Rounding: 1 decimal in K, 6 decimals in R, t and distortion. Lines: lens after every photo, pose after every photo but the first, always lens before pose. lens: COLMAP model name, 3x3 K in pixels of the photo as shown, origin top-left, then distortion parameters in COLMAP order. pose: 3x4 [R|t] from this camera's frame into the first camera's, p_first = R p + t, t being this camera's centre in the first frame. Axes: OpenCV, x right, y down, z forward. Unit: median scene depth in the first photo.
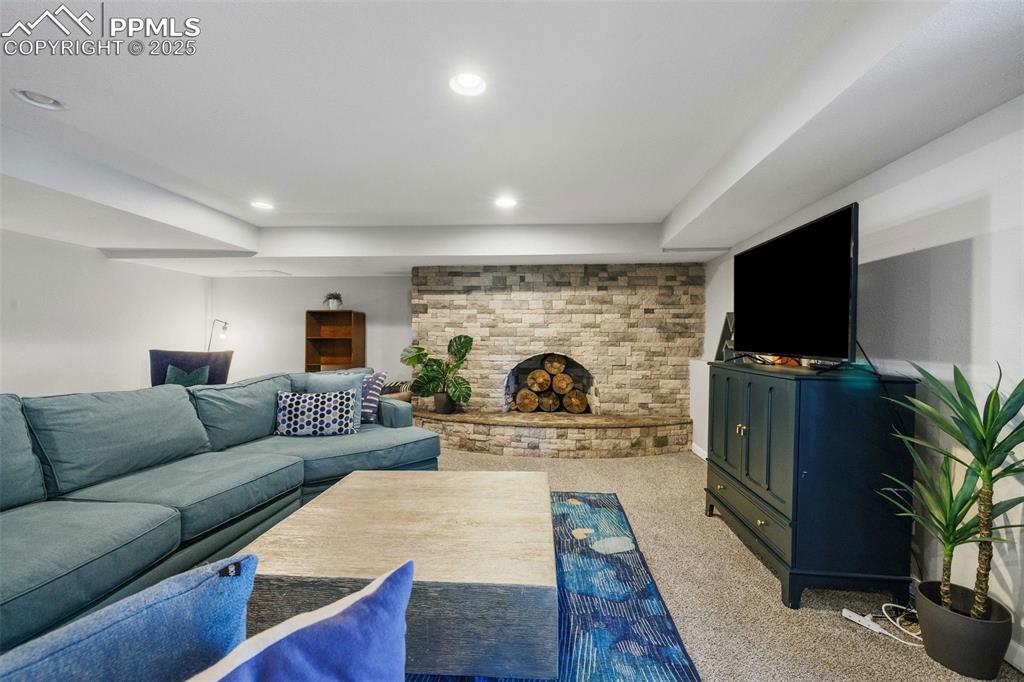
lens RADIAL K [[432.6, 0, 513.2], [0, 432.6, 341.1], [0, 0, 1]] dist [0.001444, -0.000123]
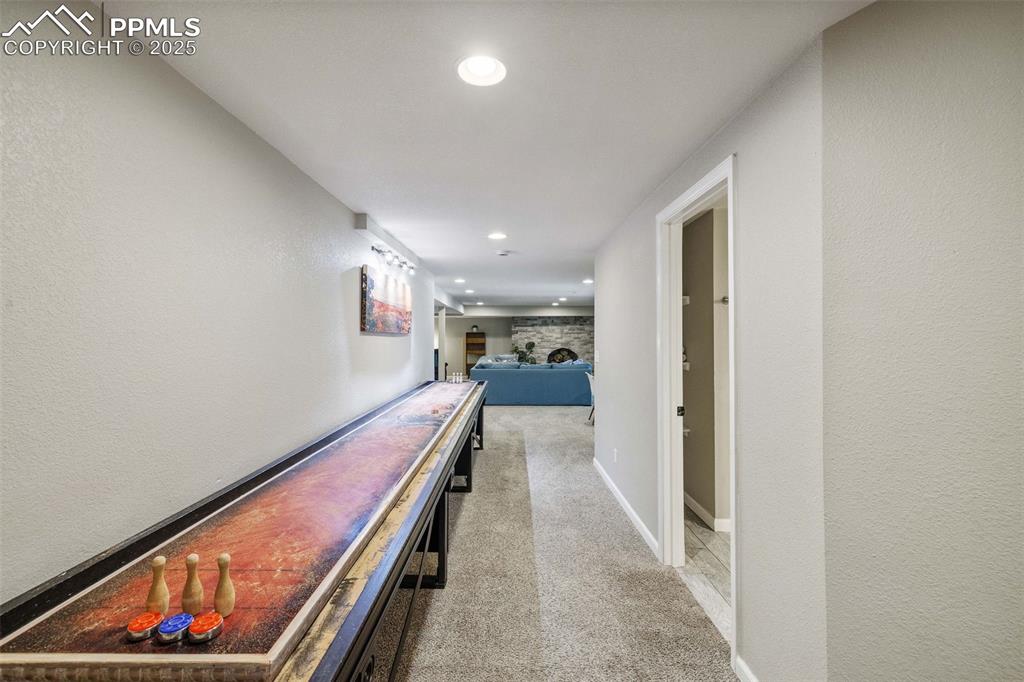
lens RADIAL K [[432.6, 0, 512.2], [0, 432.6, 336.3], [0, 0, 1]] dist [0.001444, -0.000123]
pose [[0.995012, -0.009166, 0.099331, -0.510992], [0.009354, 0.999955, -0.001424, -0.046315], [-0.099313, 0.002346, 0.995053, -1.727511]]
